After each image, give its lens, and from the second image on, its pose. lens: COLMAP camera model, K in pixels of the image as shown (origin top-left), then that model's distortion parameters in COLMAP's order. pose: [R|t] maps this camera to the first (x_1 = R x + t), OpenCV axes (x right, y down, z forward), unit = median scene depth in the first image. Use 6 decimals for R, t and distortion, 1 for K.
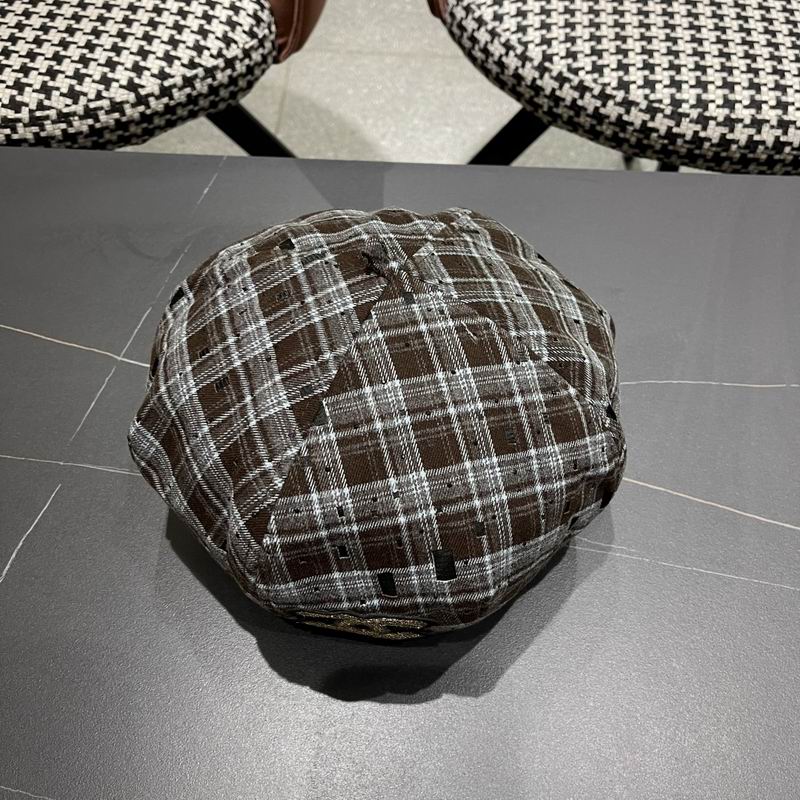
lens RADIAL K [[840.6, 0, 409.4], [0, 840.6, 412.3], [0, 0, 1]] dist [0.013260, 0.000000]
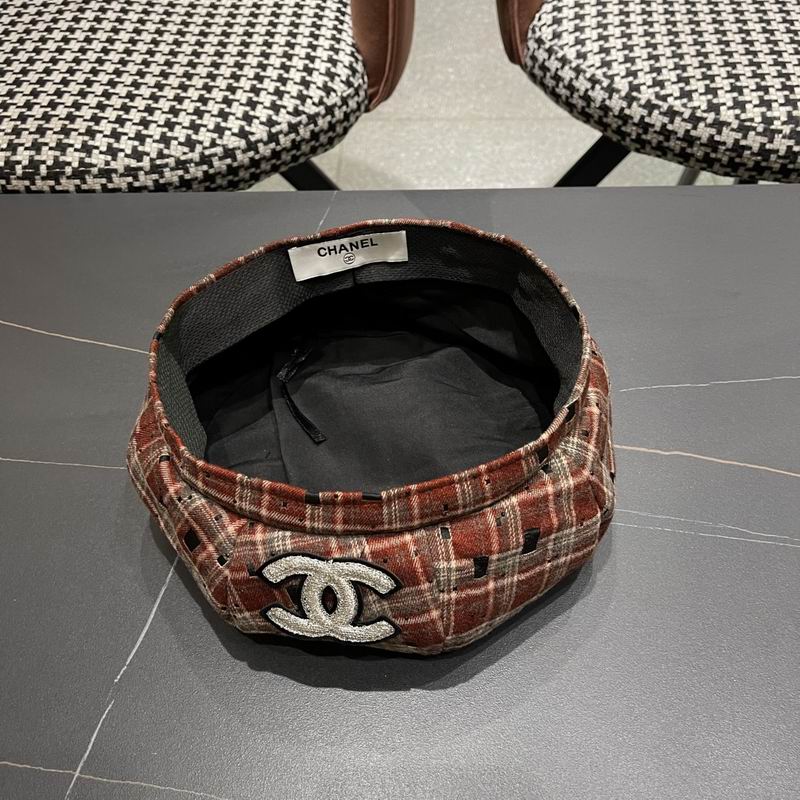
lens RADIAL K [[840.6, 0, 396.5], [0, 840.6, 402.4], [0, 0, 1]] dist [0.013260, 0.000000]
pose [[0.998478, -0.040577, -0.037353, -0.106641], [0.036542, 0.994008, -0.103019, 0.061765], [0.041309, 0.101497, 0.993978, -0.006785]]
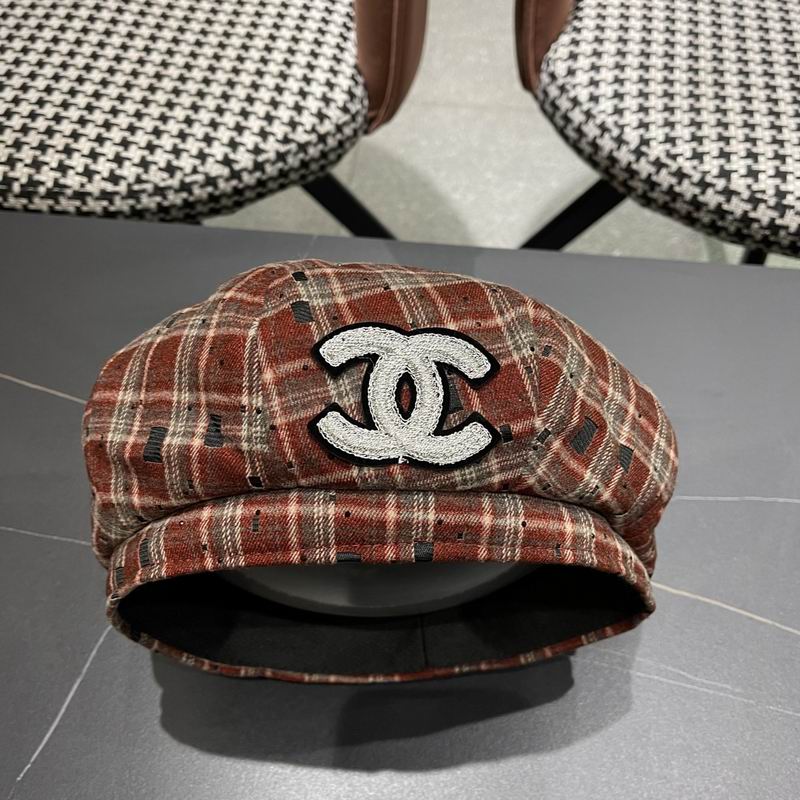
lens RADIAL K [[840.6, 0, 394.8], [0, 840.6, 401.5], [0, 0, 1]] dist [0.013260, 0.000000]
pose [[0.996526, 0.047990, -0.068067, -0.044193], [-0.050648, 0.997998, -0.037873, -0.068753], [0.066113, 0.041189, 0.996962, 0.018871]]
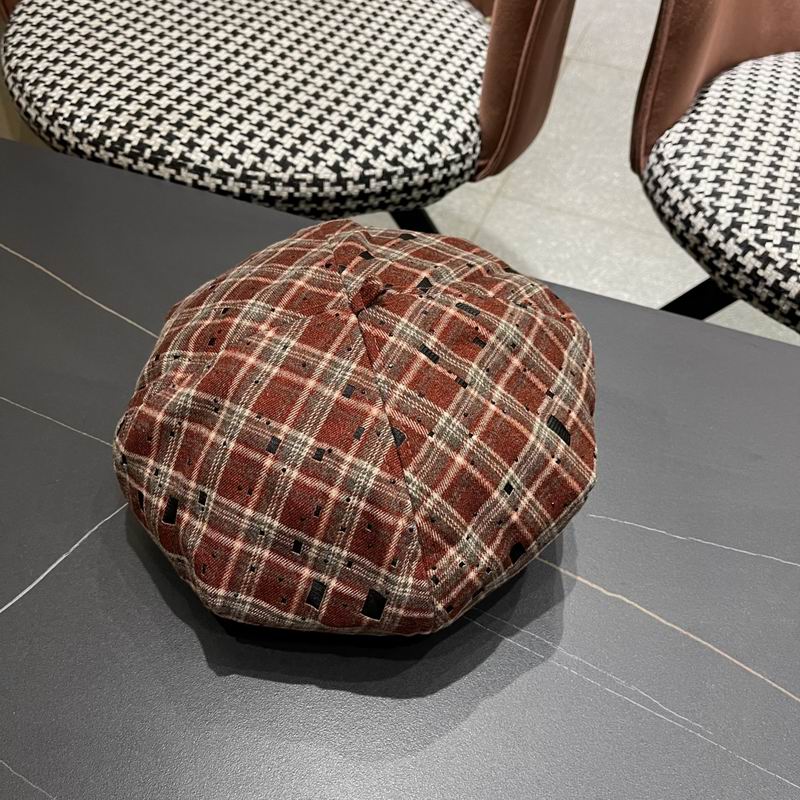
lens RADIAL K [[840.6, 0, 393.7], [0, 840.6, 400.1], [0, 0, 1]] dist [0.013260, 0.000000]
pose [[0.947986, 0.247842, -0.199742, 0.030858], [-0.281642, 0.945483, -0.163525, 0.051164], [0.148324, 0.211275, 0.966107, 0.024478]]
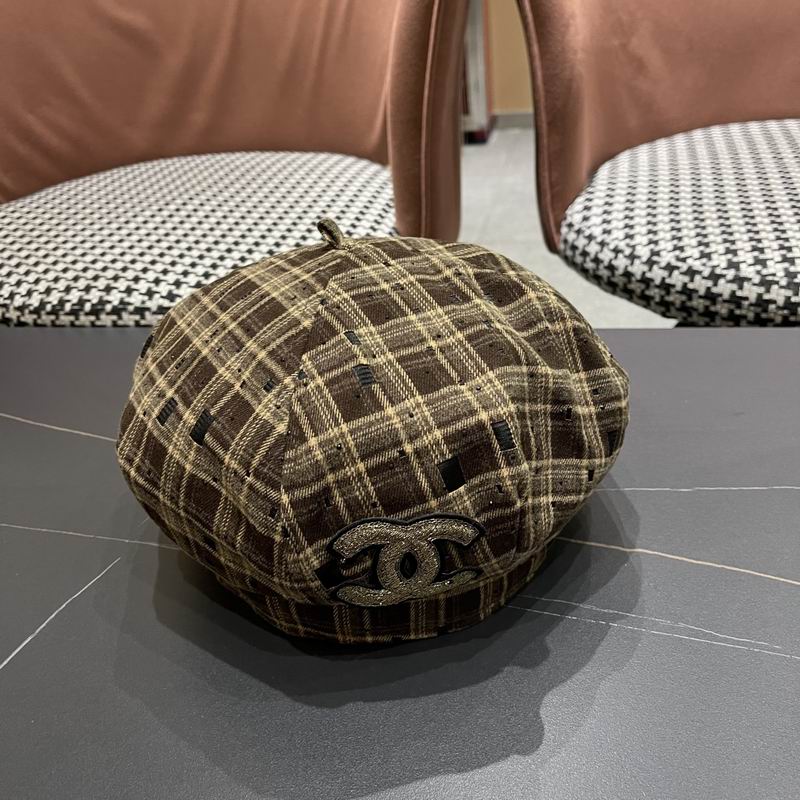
lens RADIAL K [[840.6, 0, 397.9], [0, 840.6, 399.1], [0, 0, 1]] dist [0.013260, 0.000000]
pose [[0.979750, -0.015644, -0.199611, 0.057138], [-0.075395, 0.894736, -0.440185, 0.224641], [0.185486, 0.446321, 0.875439, 0.108532]]
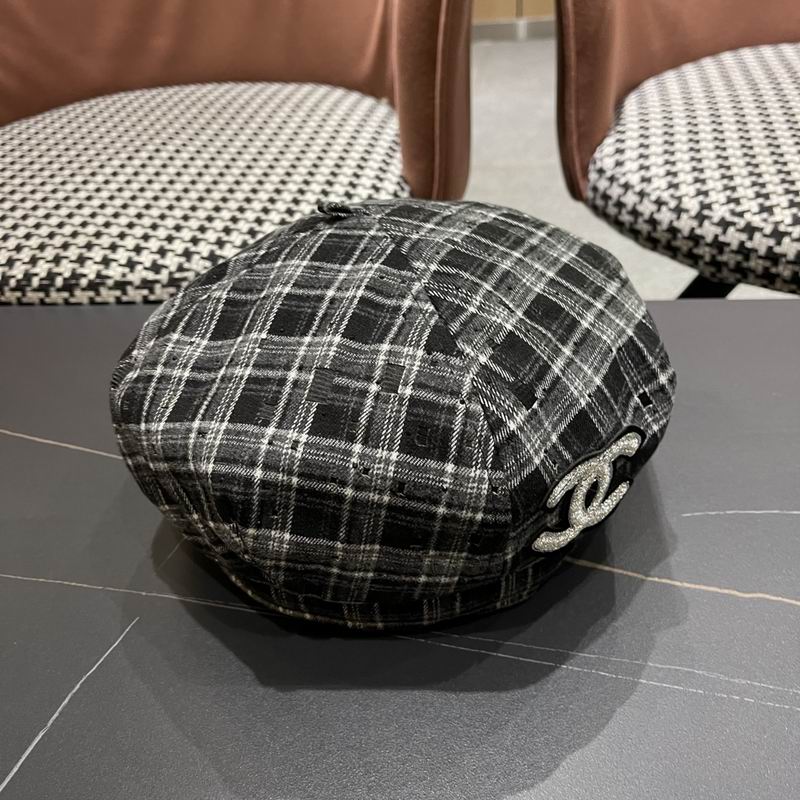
lens RADIAL K [[840.6, 0, 395.0], [0, 840.6, 407.8], [0, 0, 1]] dist [0.013260, 0.000000]
pose [[0.987291, -0.024989, -0.156944, -0.033560], [-0.031333, 0.937567, -0.346391, 0.118374], [0.155802, 0.346907, 0.924868, 0.167905]]
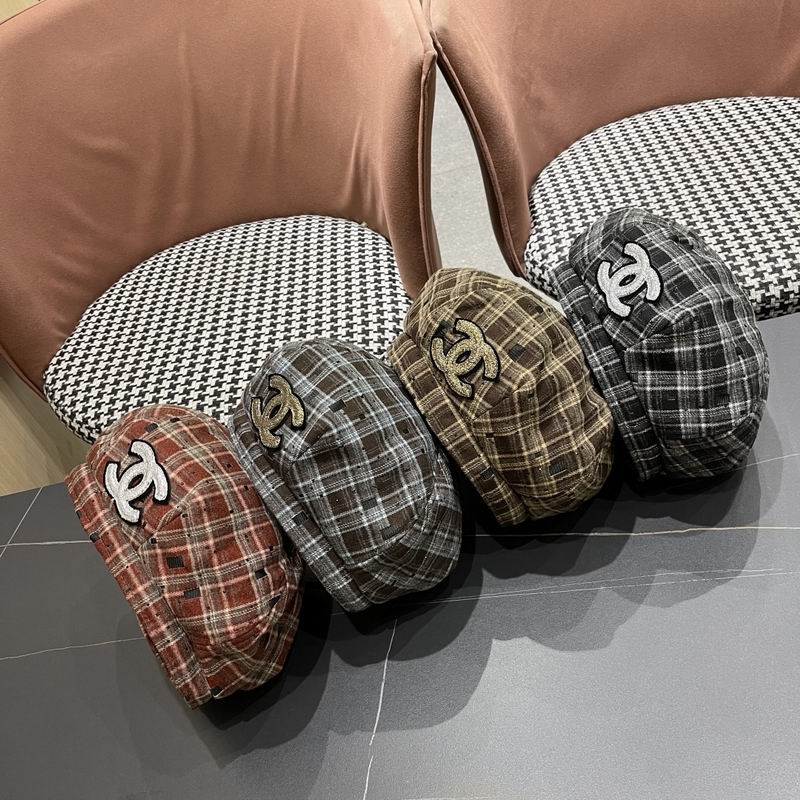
lens RADIAL K [[840.6, 0, 391.6], [0, 840.6, 405.1], [0, 0, 1]] dist [0.013260, 0.000000]
pose [[0.962620, -0.258874, -0.079674, -0.139649], [0.228883, 0.934745, -0.271780, 0.095076], [0.144832, 0.243385, 0.959055, -0.425670]]
